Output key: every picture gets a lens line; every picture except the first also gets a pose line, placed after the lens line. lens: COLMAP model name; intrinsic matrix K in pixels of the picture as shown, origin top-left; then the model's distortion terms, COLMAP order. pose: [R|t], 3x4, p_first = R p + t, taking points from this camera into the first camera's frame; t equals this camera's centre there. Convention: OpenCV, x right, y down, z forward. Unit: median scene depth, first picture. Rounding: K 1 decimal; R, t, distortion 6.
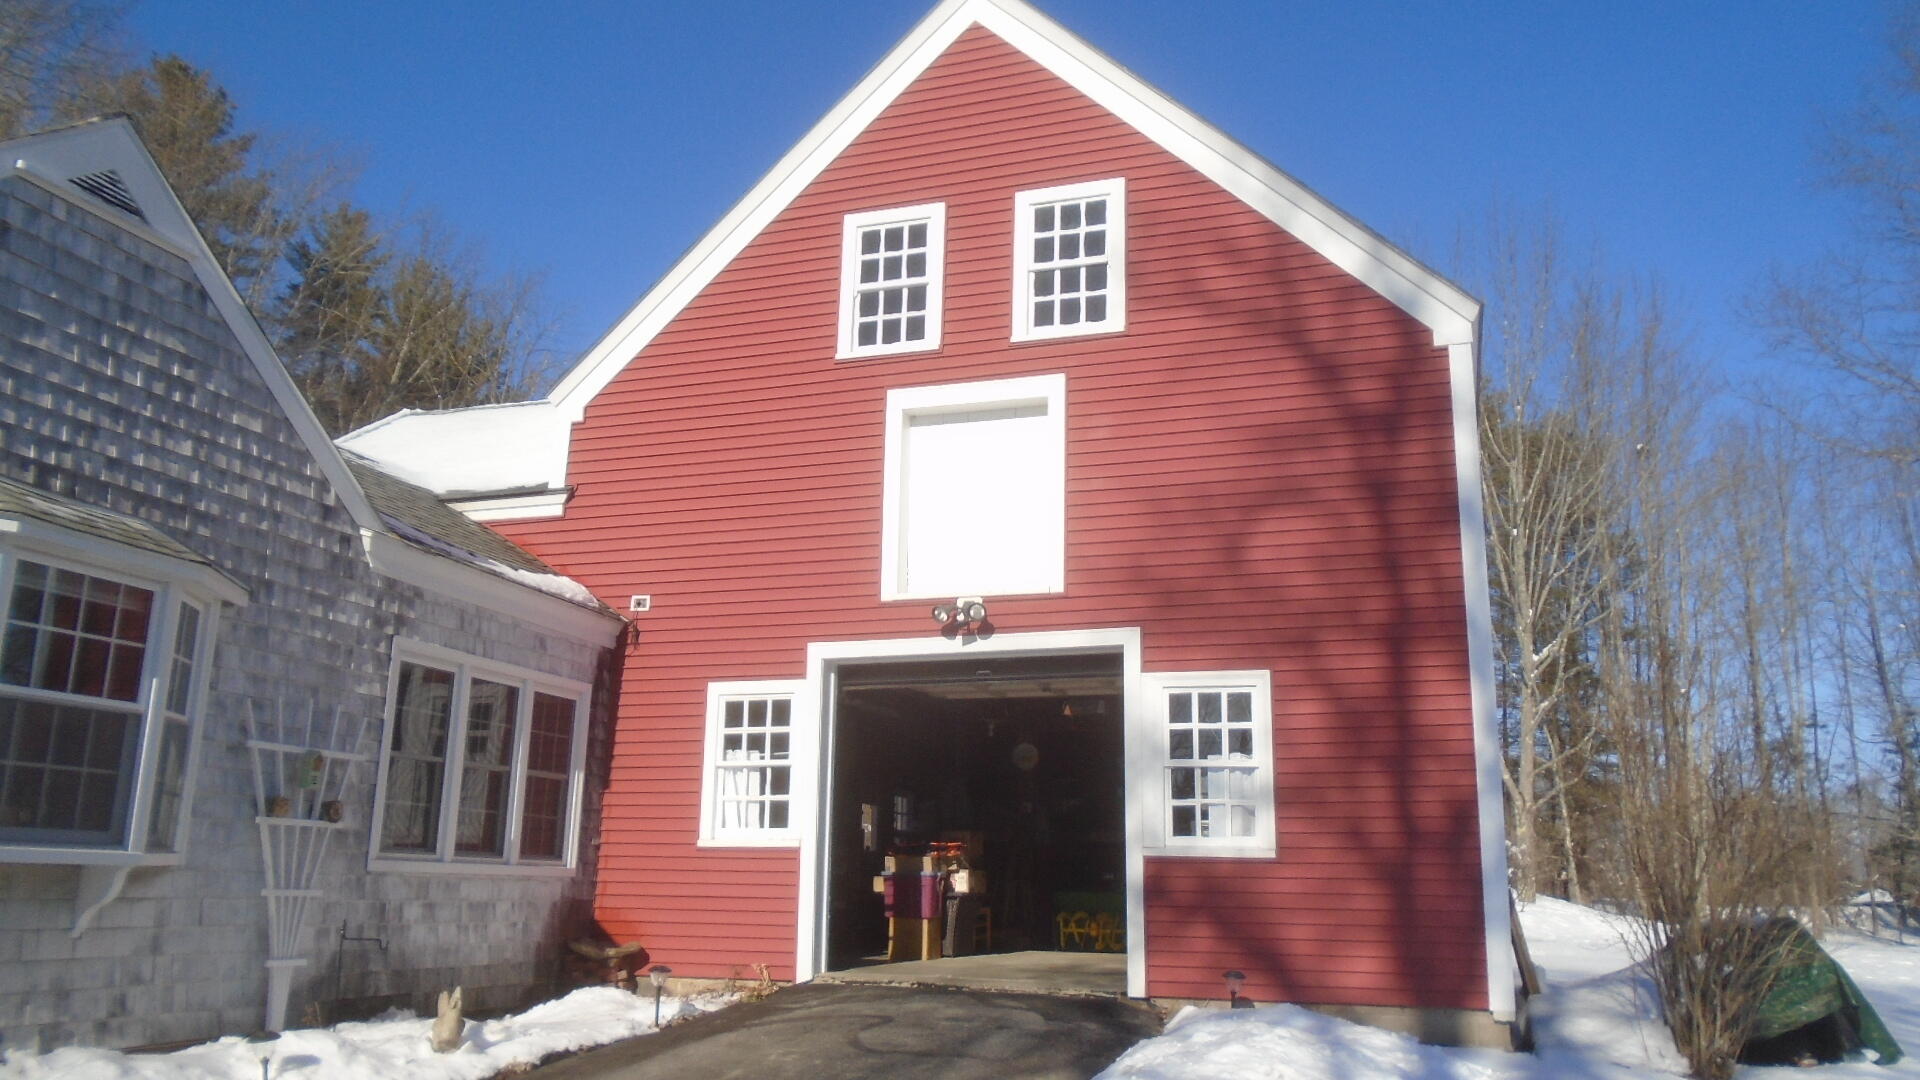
lens RADIAL K [[1455.2, 0, 961.5], [0, 1455.2, 534.4], [0, 0, 1]] dist [-0.039635, 0.004975]
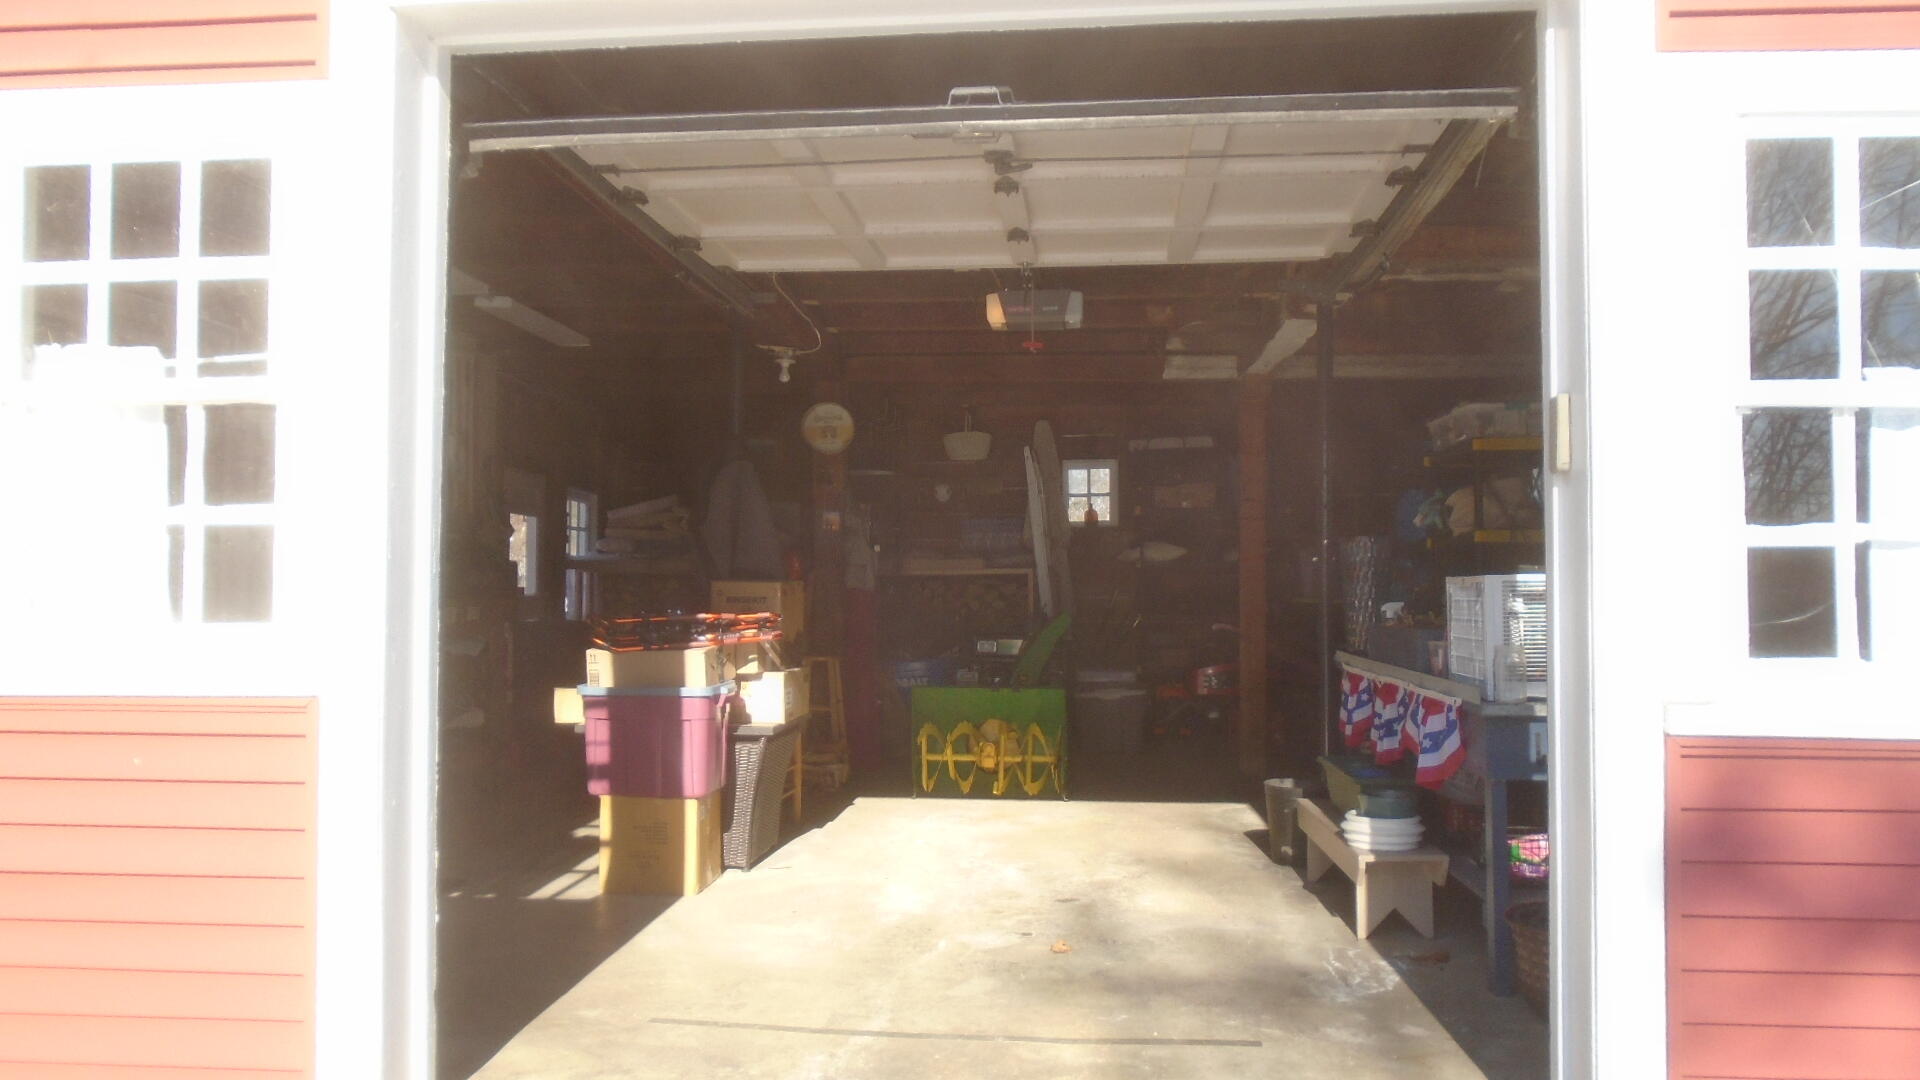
lens RADIAL K [[1455.2, 0, 965.7], [0, 1455.2, 538.5], [0, 0, 1]] dist [-0.039635, 0.004975]
pose [[0.969644, -0.006360, 0.244437, -0.056885], [-0.043959, 0.978840, 0.199850, 0.122154], [-0.240535, -0.204529, 0.948847, 0.690751]]
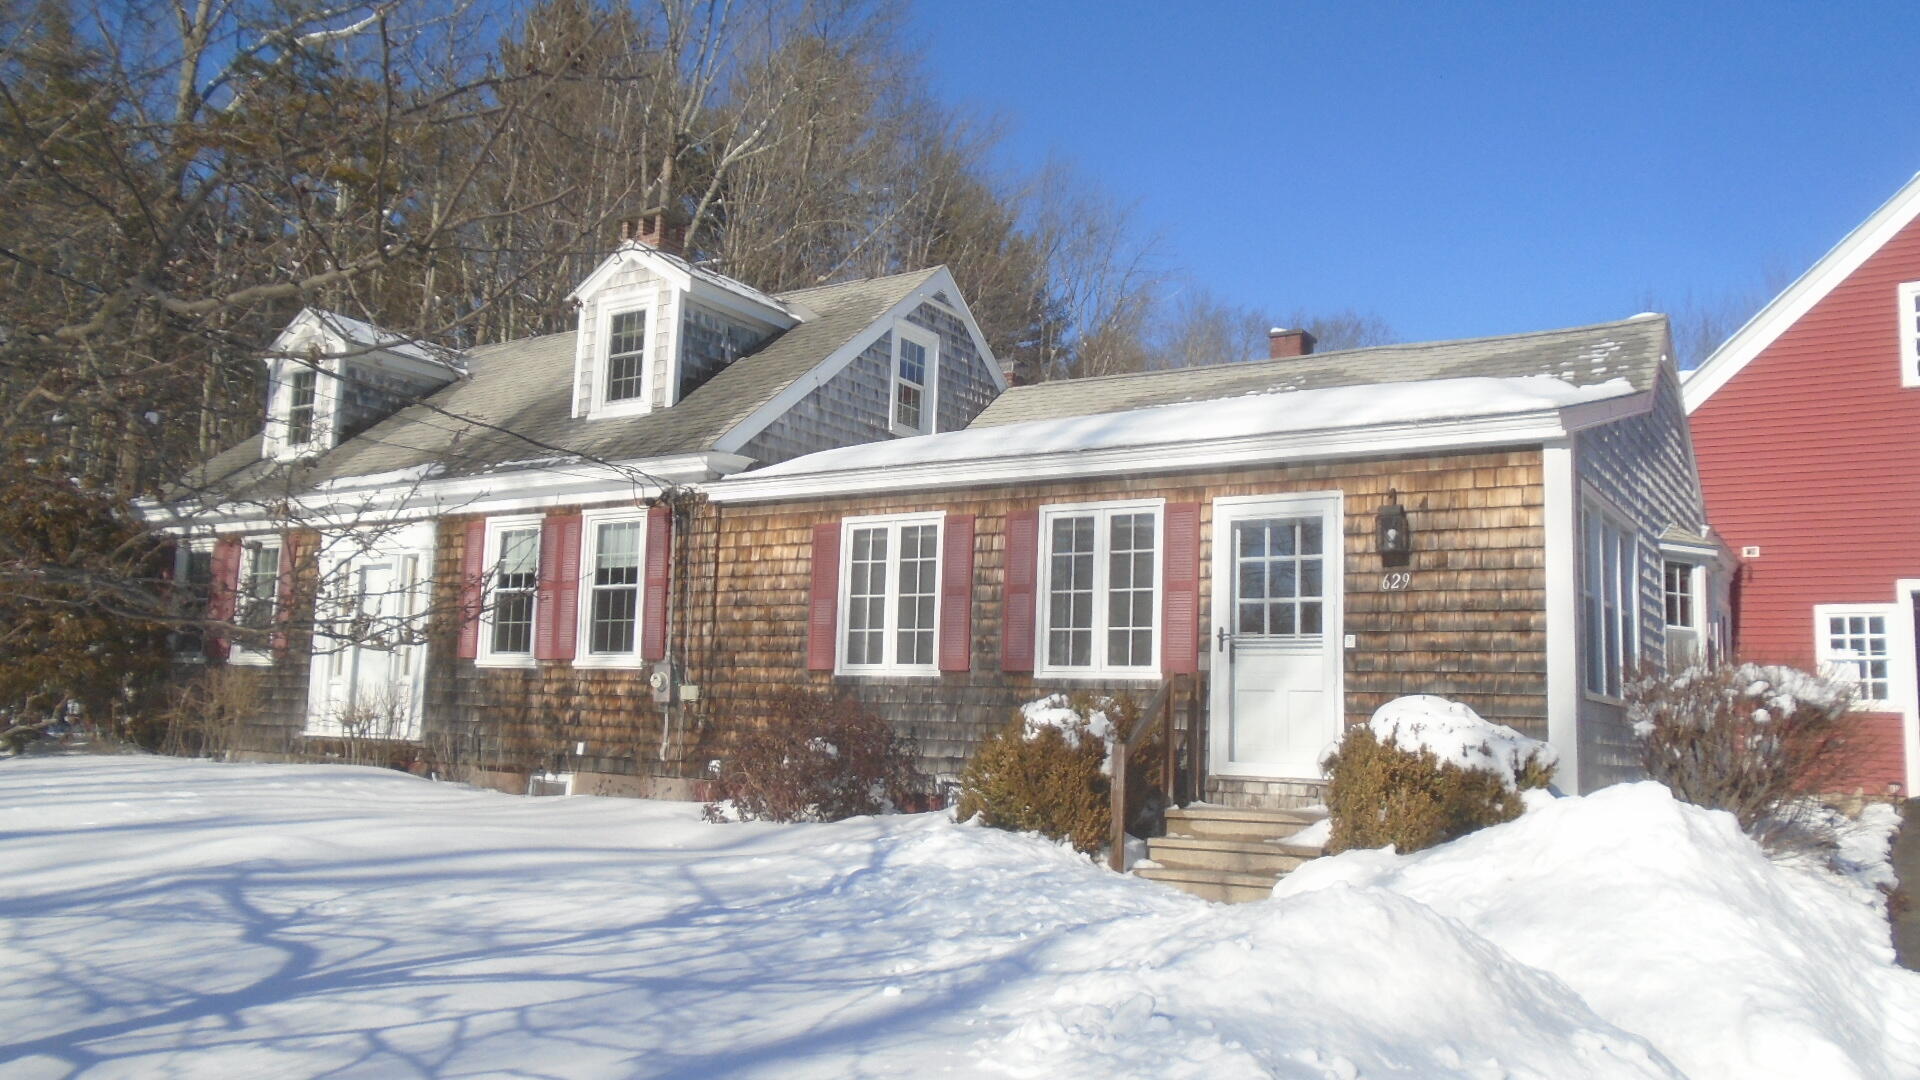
lens RADIAL K [[1455.2, 0, 960.4], [0, 1455.2, 545.0], [0, 0, 1]] dist [-0.039635, 0.004975]
pose [[0.971043, -0.017054, -0.238297, -0.687497], [0.042033, 0.994085, 0.100138, -0.149036], [0.235180, -0.107254, 0.966016, -0.655188]]
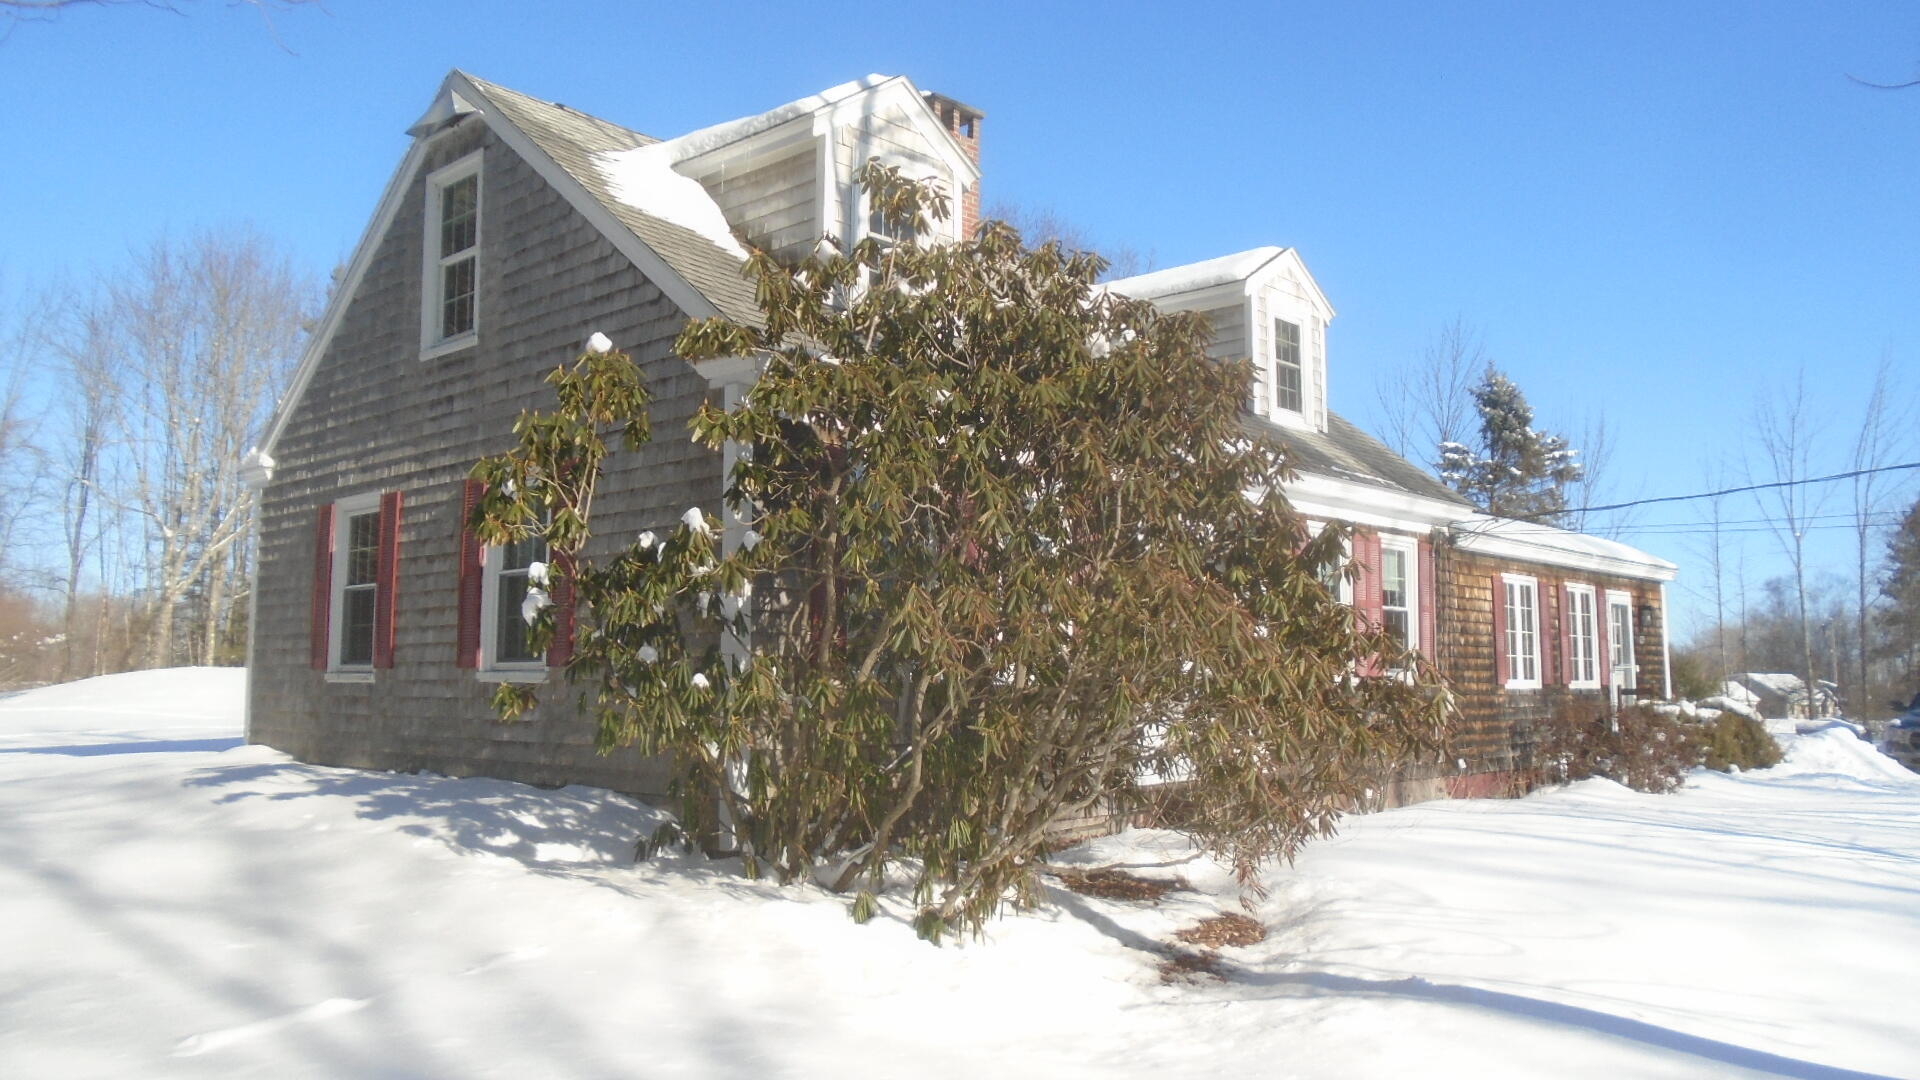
lens RADIAL K [[1455.2, 0, 960.4], [0, 1455.2, 539.8], [0, 0, 1]] dist [-0.039635, 0.004975]
pose [[0.402975, 0.071784, 0.912391, -6.024192], [-0.213670, 0.976749, 0.017524, 0.249320], [-0.889919, -0.202013, 0.408944, 1.900177]]
